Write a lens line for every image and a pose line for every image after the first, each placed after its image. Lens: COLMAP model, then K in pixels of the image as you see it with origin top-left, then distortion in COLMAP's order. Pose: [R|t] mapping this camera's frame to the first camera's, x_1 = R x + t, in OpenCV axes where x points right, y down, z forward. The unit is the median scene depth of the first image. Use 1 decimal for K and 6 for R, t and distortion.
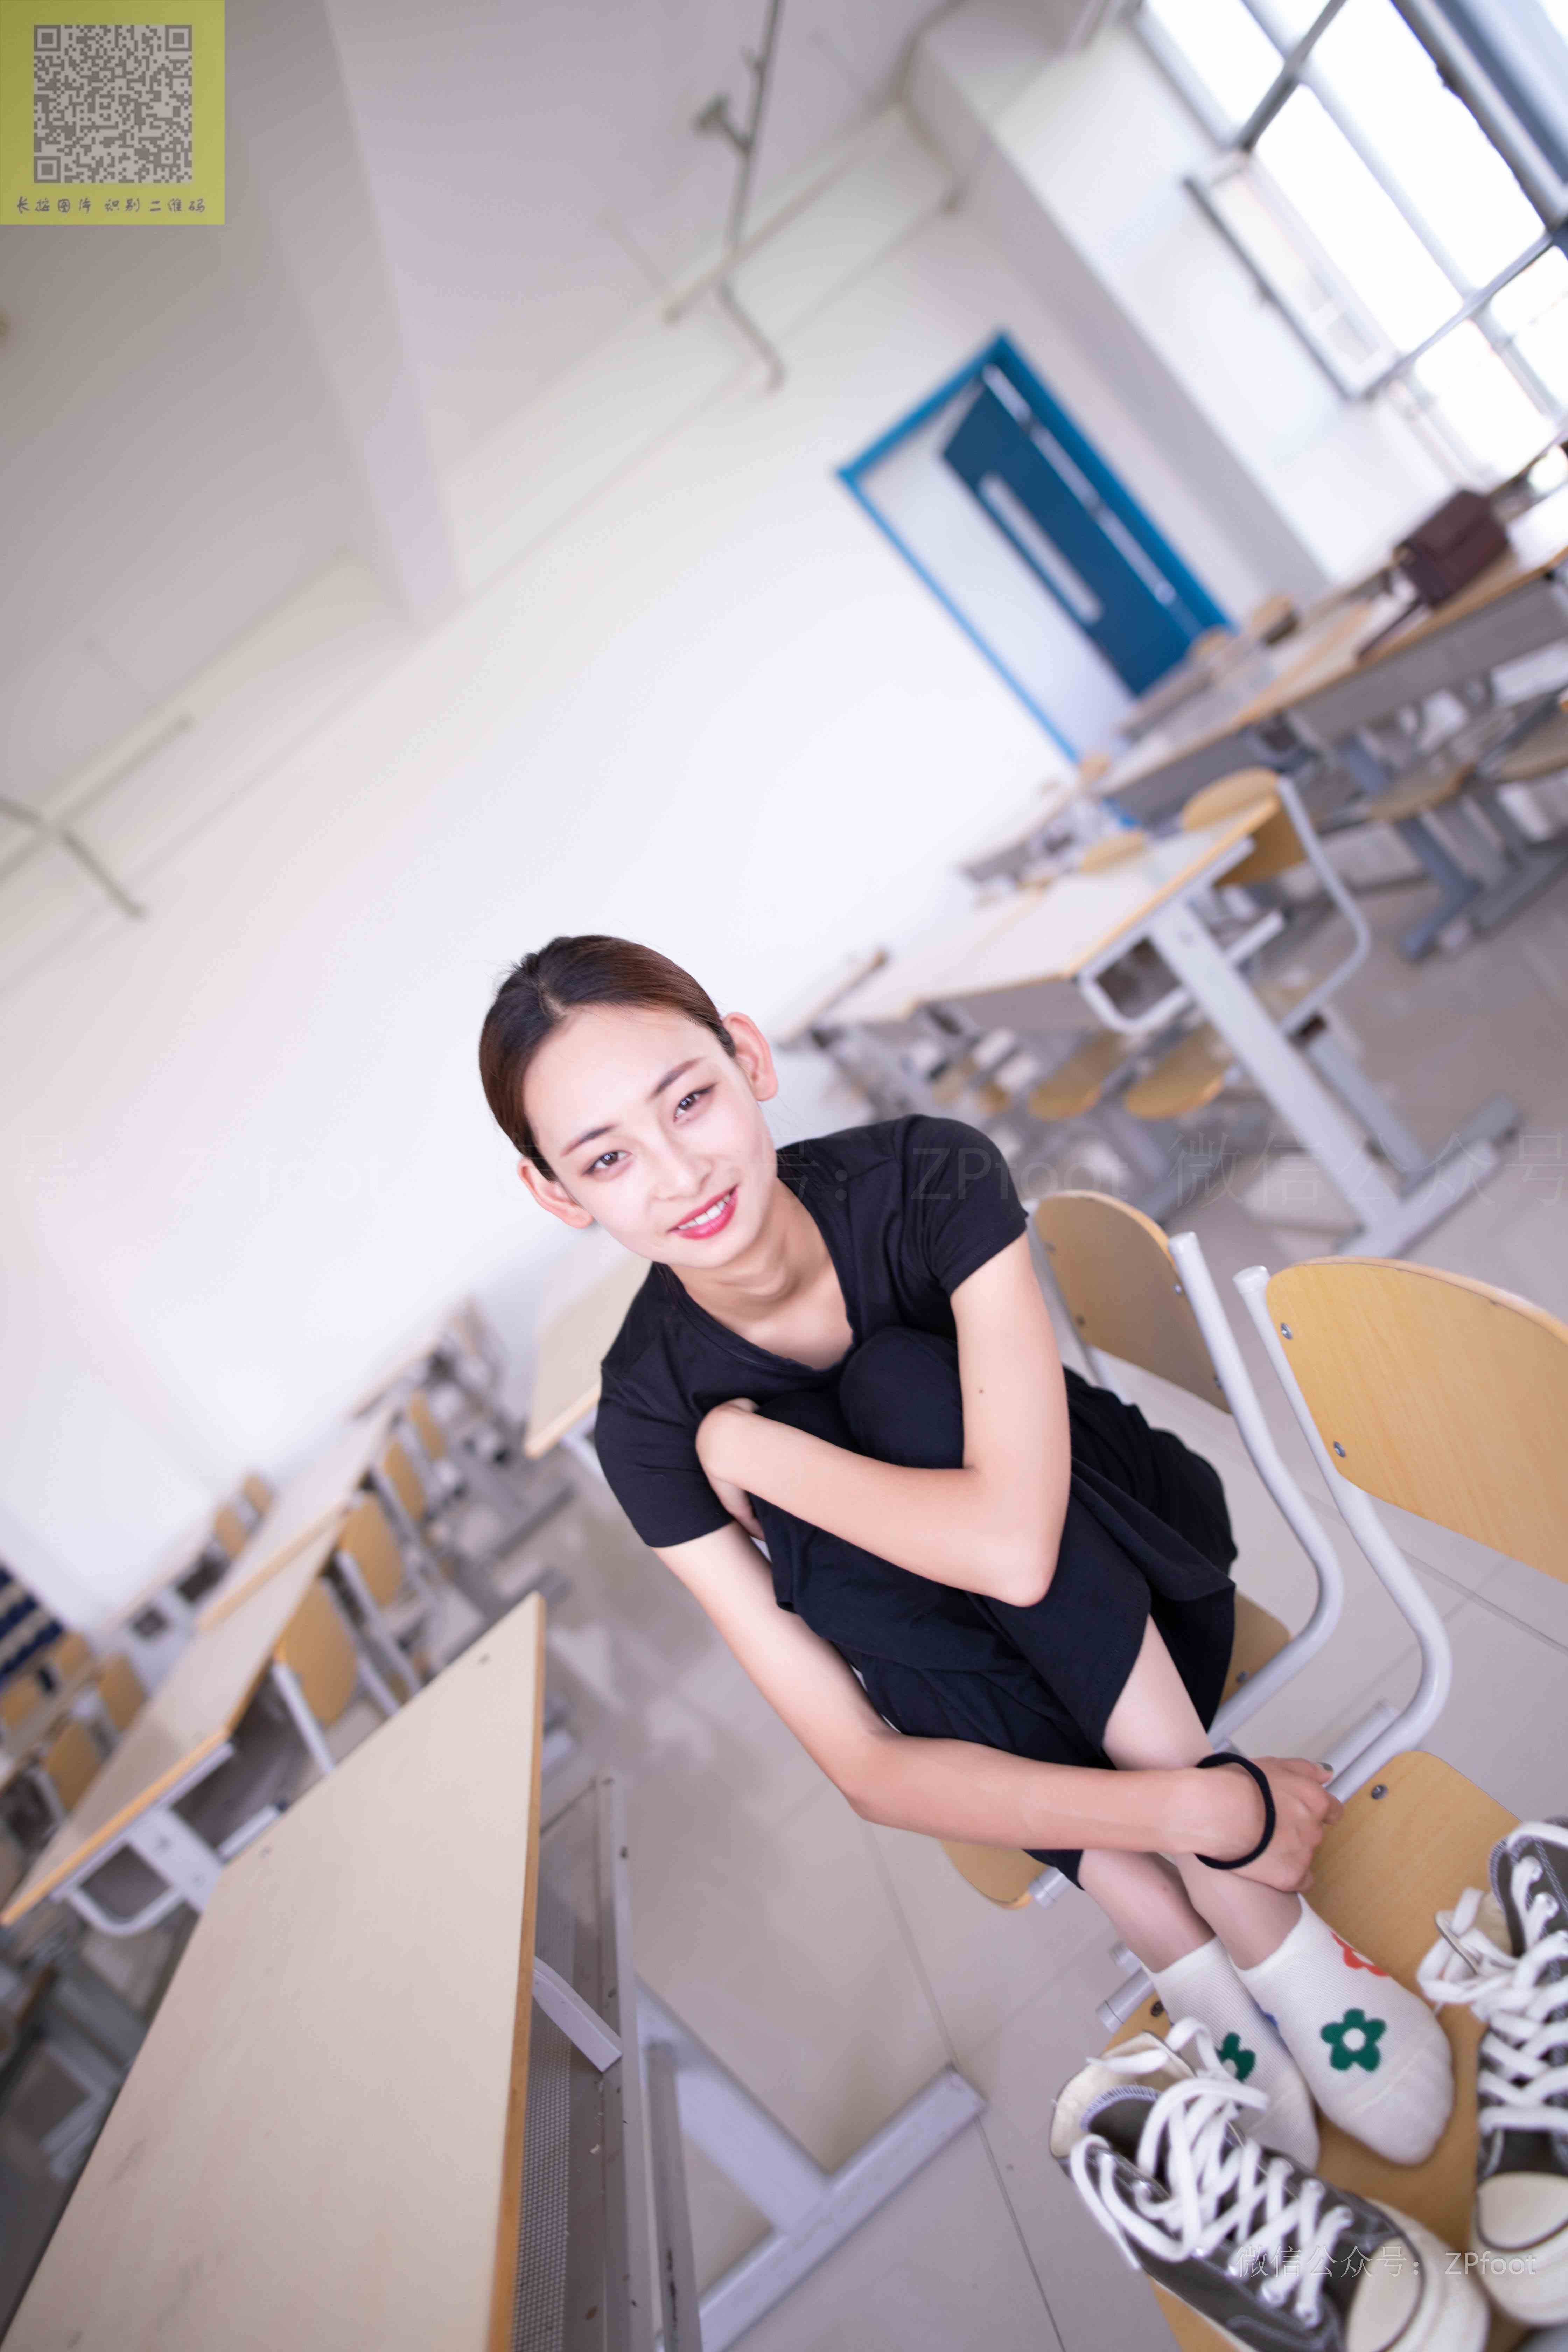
lens RADIAL K [[1645.5, 0, 789.0], [0, 1645.5, 1173.5], [0, 0, 1]] dist [-0.050616, 0.045448]
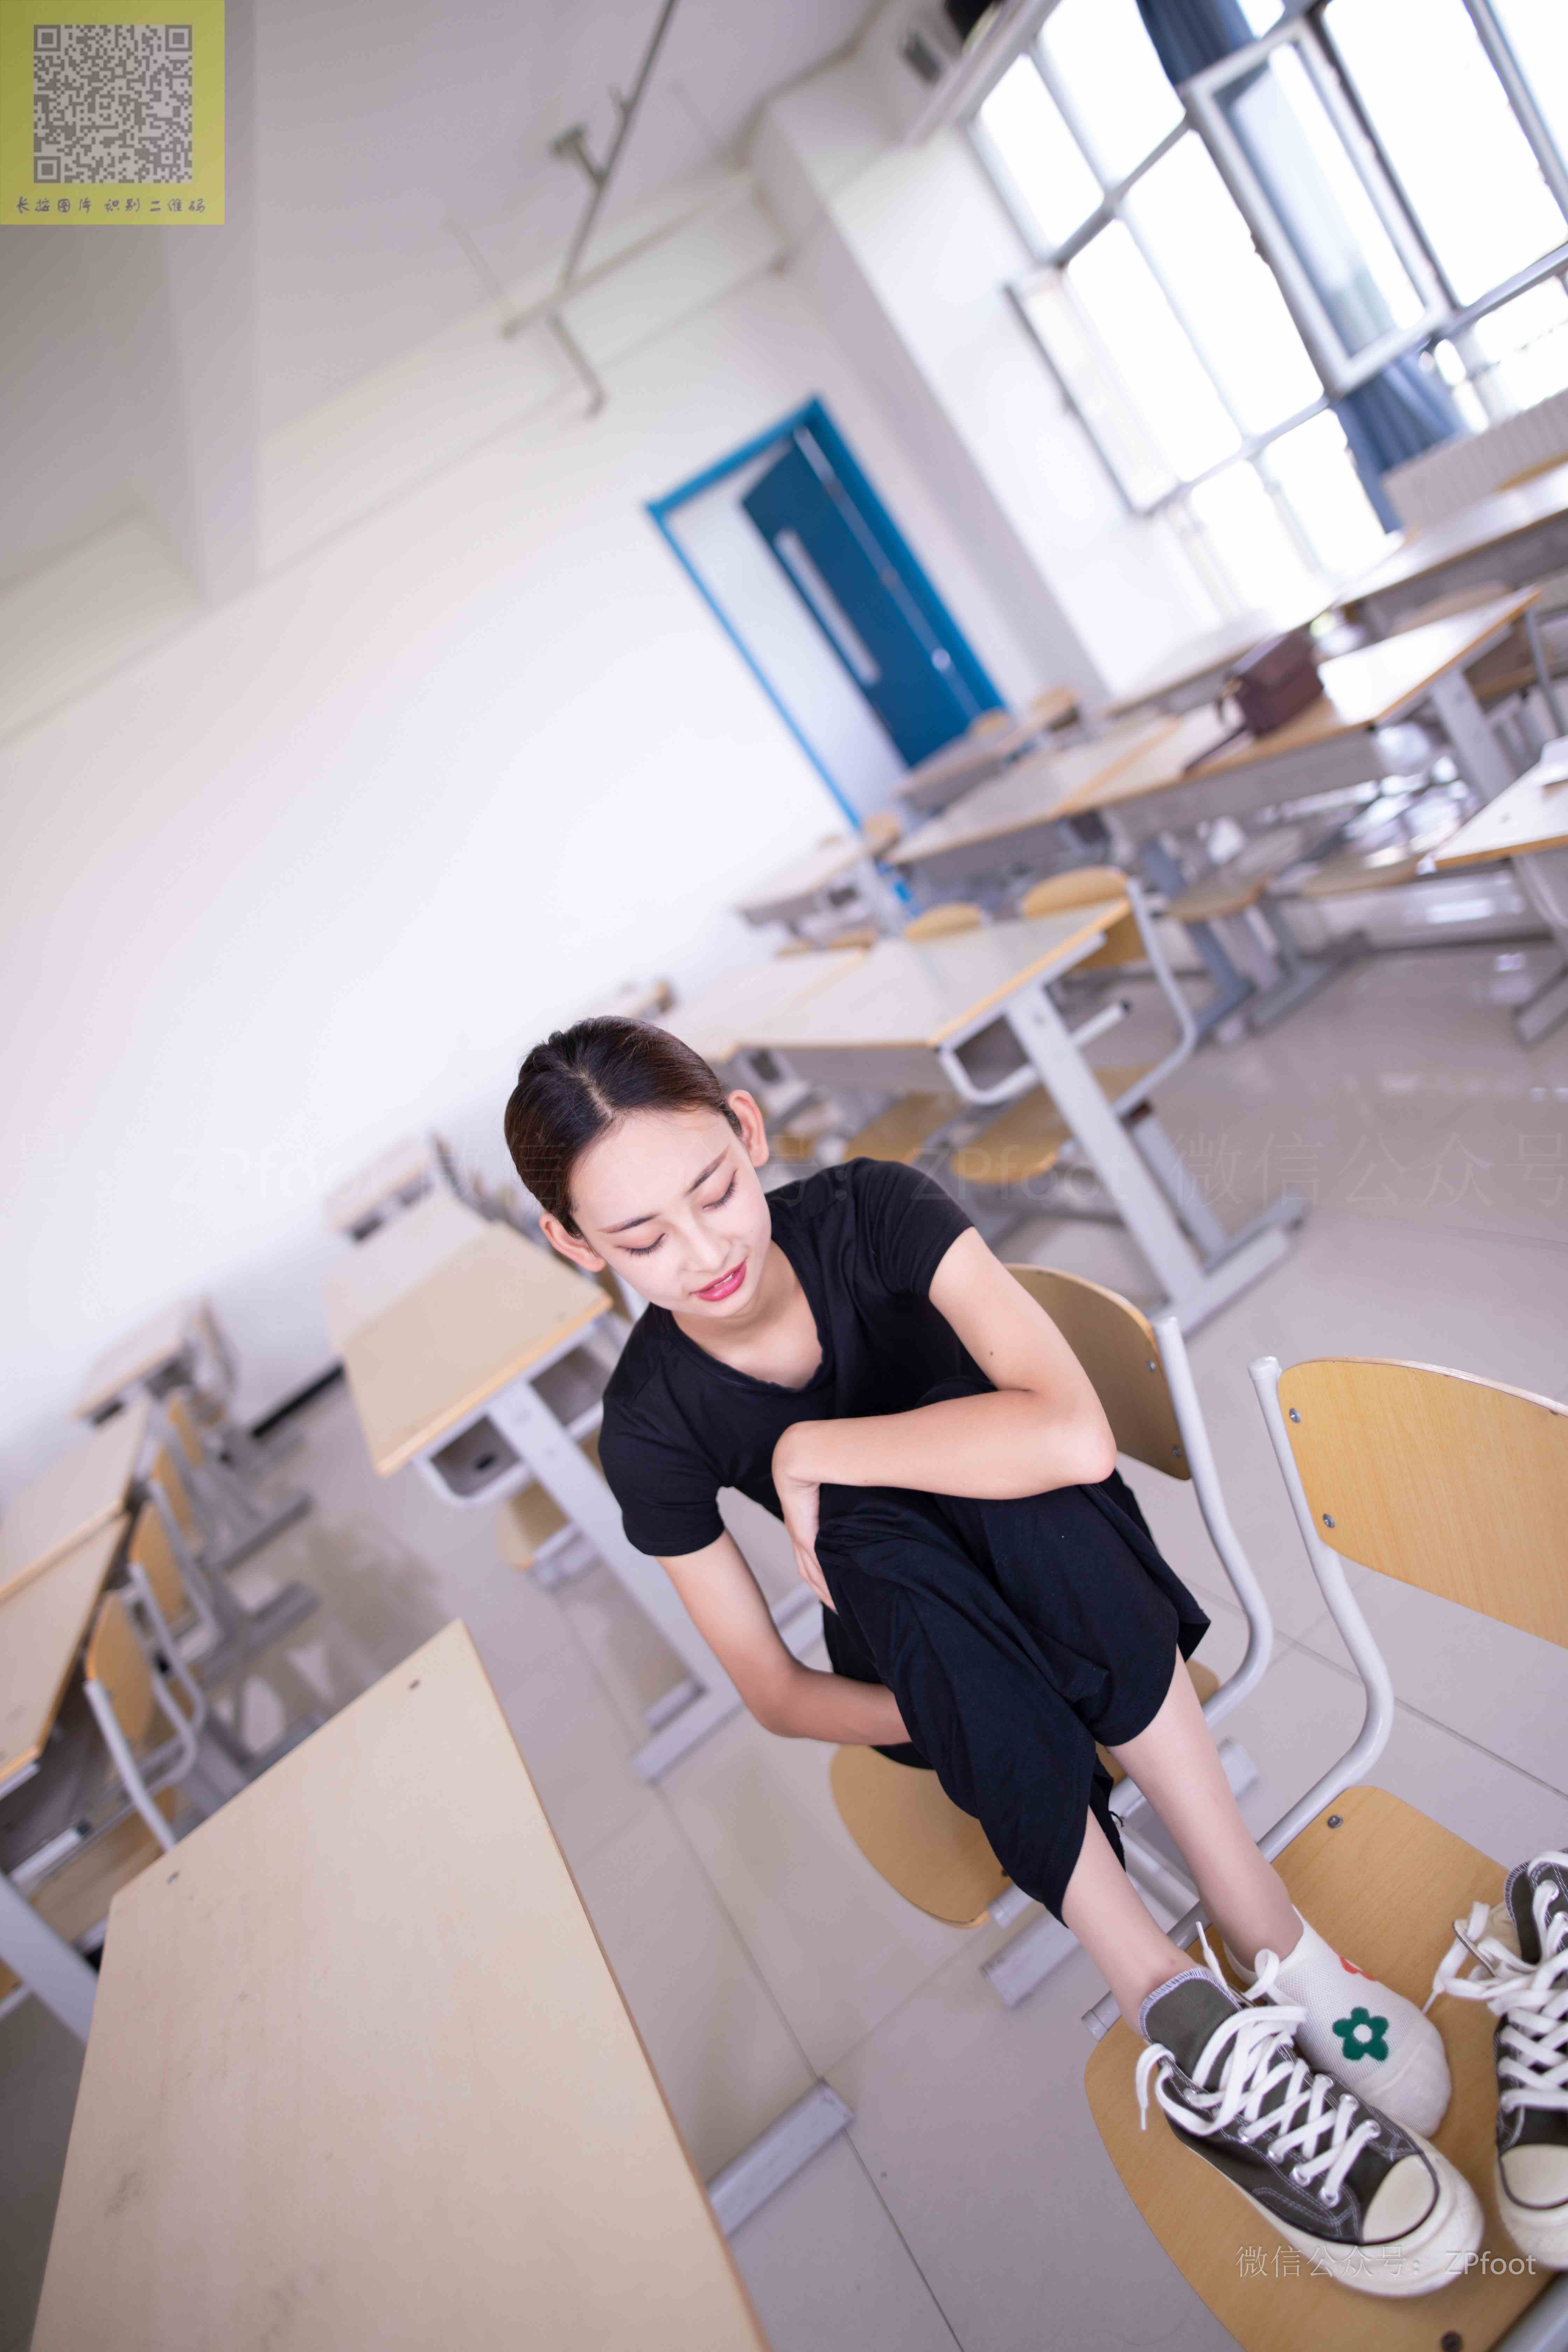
lens RADIAL K [[1645.5, 0, 788.9], [0, 1645.5, 1171.6], [0, 0, 1]] dist [-0.050616, 0.045448]
pose [[0.978920, 0.079271, 0.188233, -0.080143], [-0.076589, 0.996831, -0.021489, -0.006456], [-0.189340, 0.006619, 0.981889, -0.015982]]
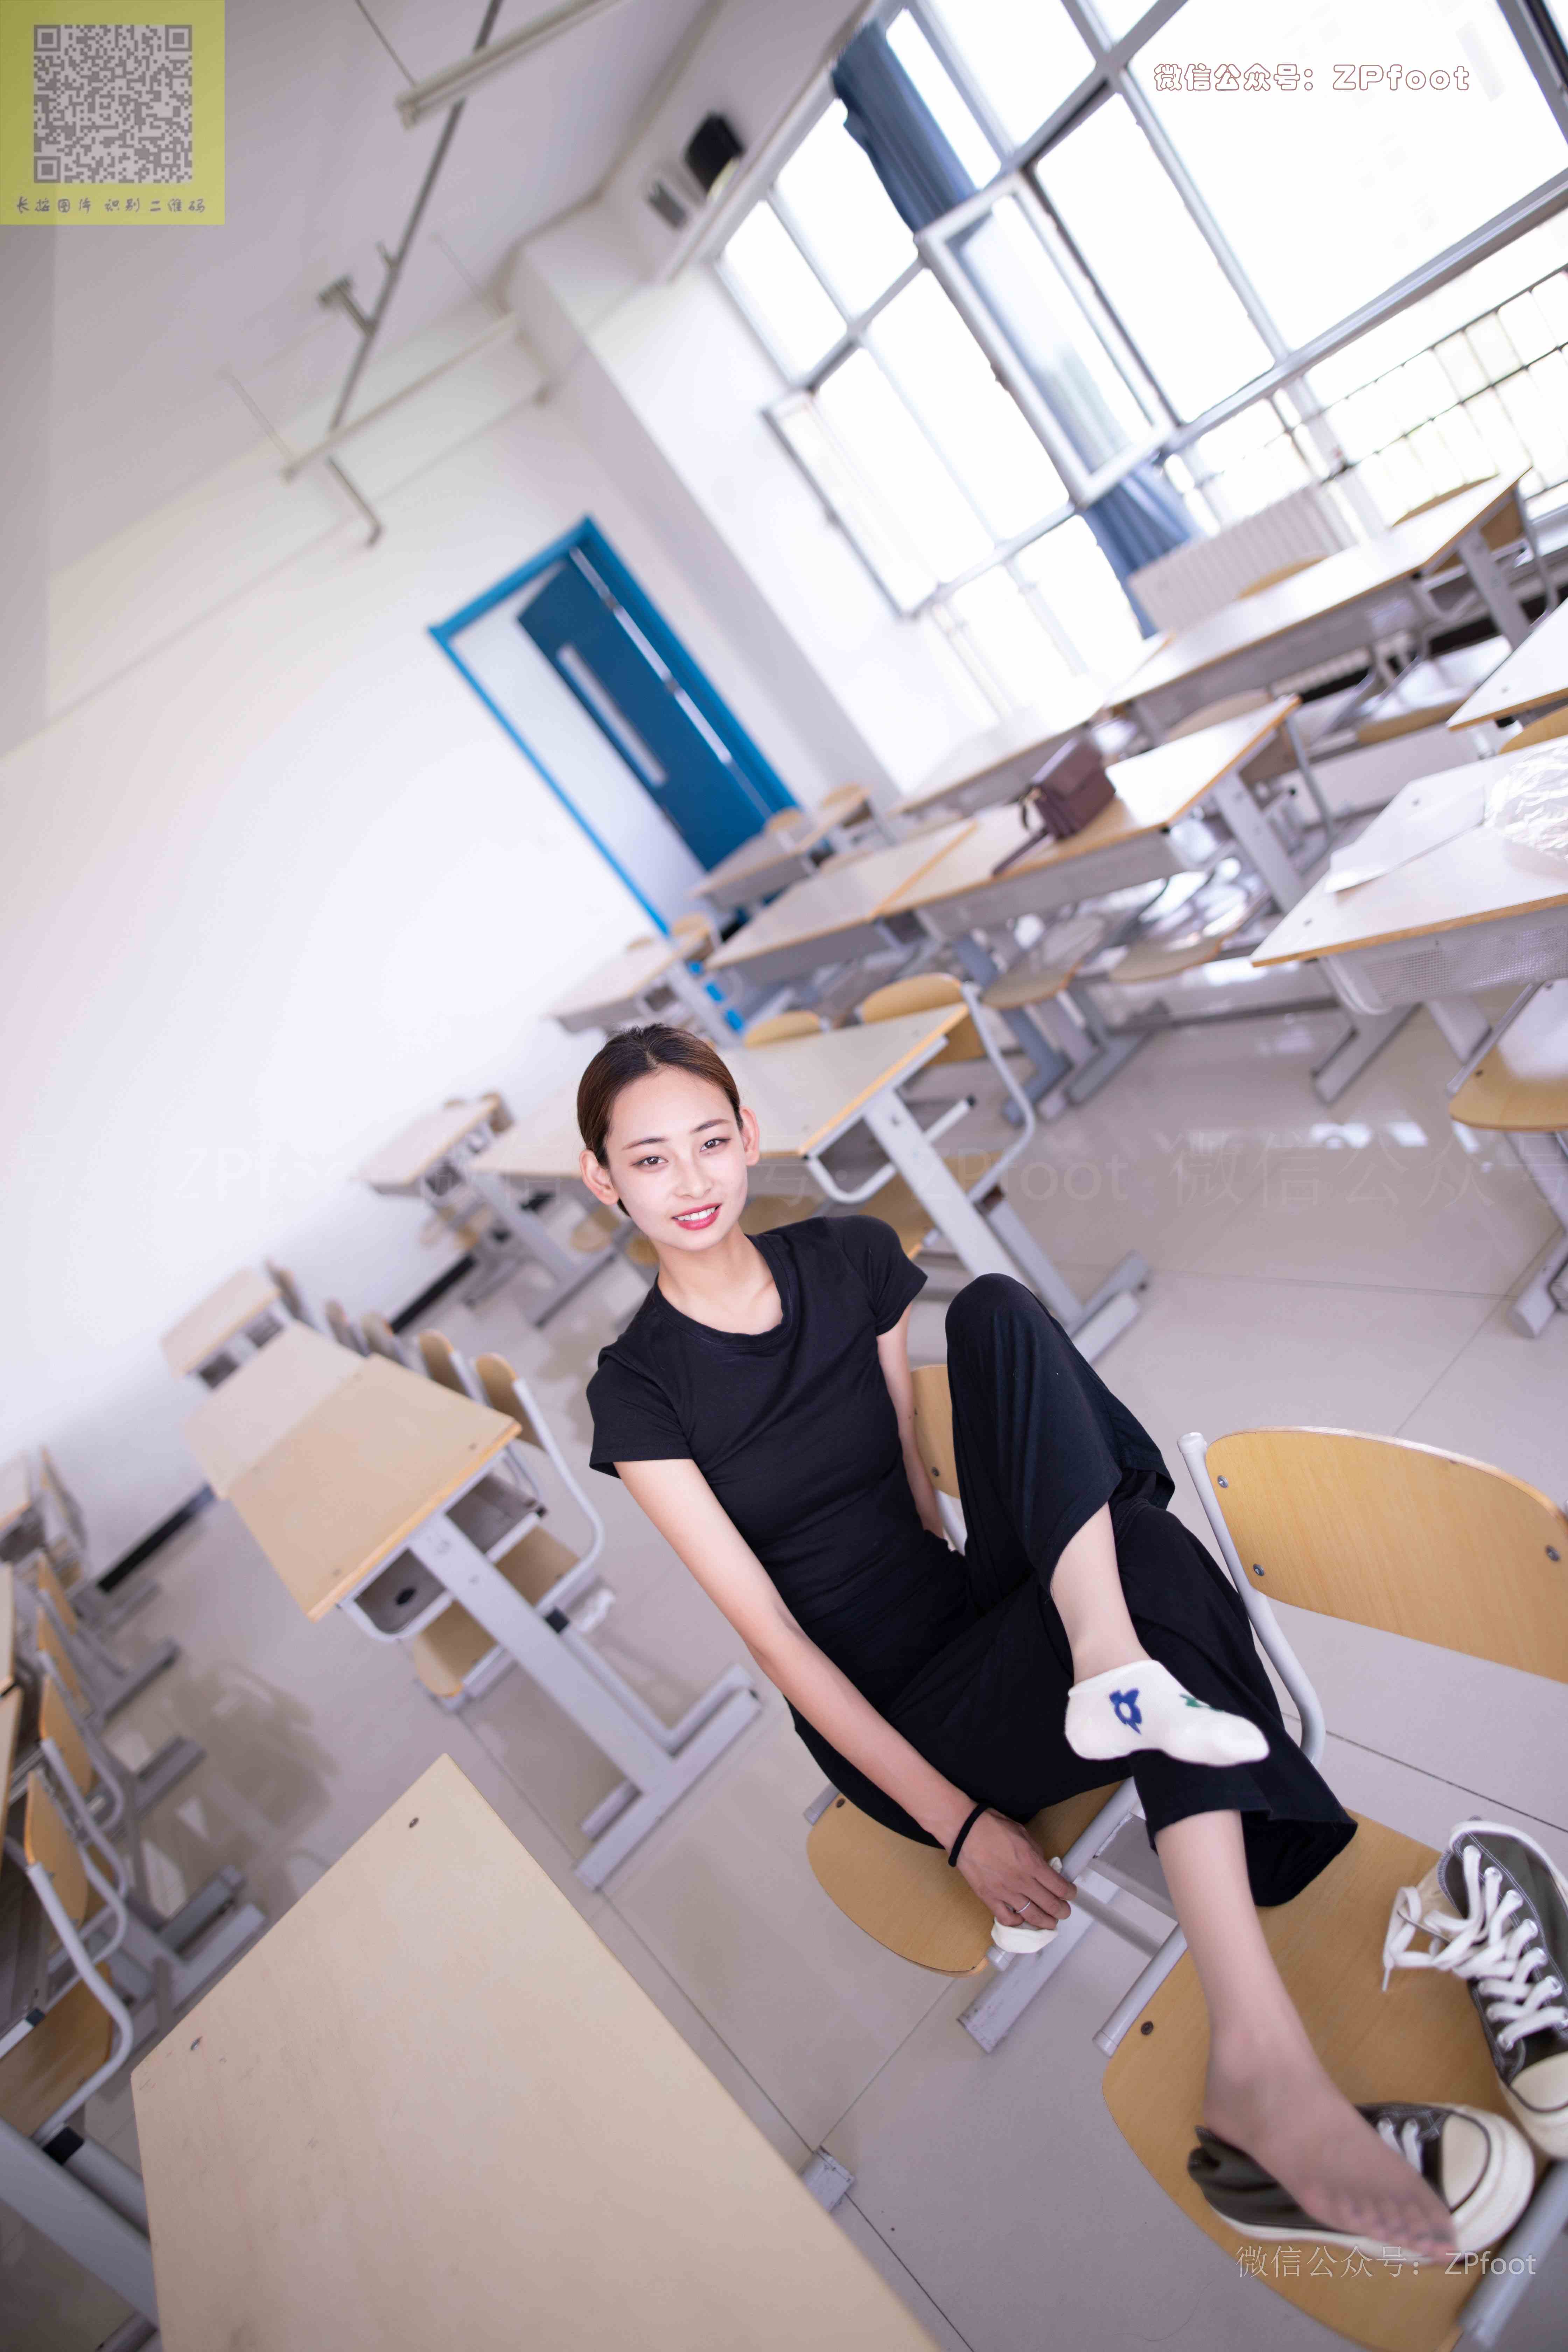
lens RADIAL K [[1645.5, 0, 791.9], [0, 1645.5, 1167.7], [0, 0, 1]] dist [-0.050616, 0.045448]
pose [[0.952111, 0.006028, 0.305692, -0.127636], [0.017538, 0.997083, -0.074286, -0.019015], [-0.305248, 0.076090, 0.949228, -0.048337]]
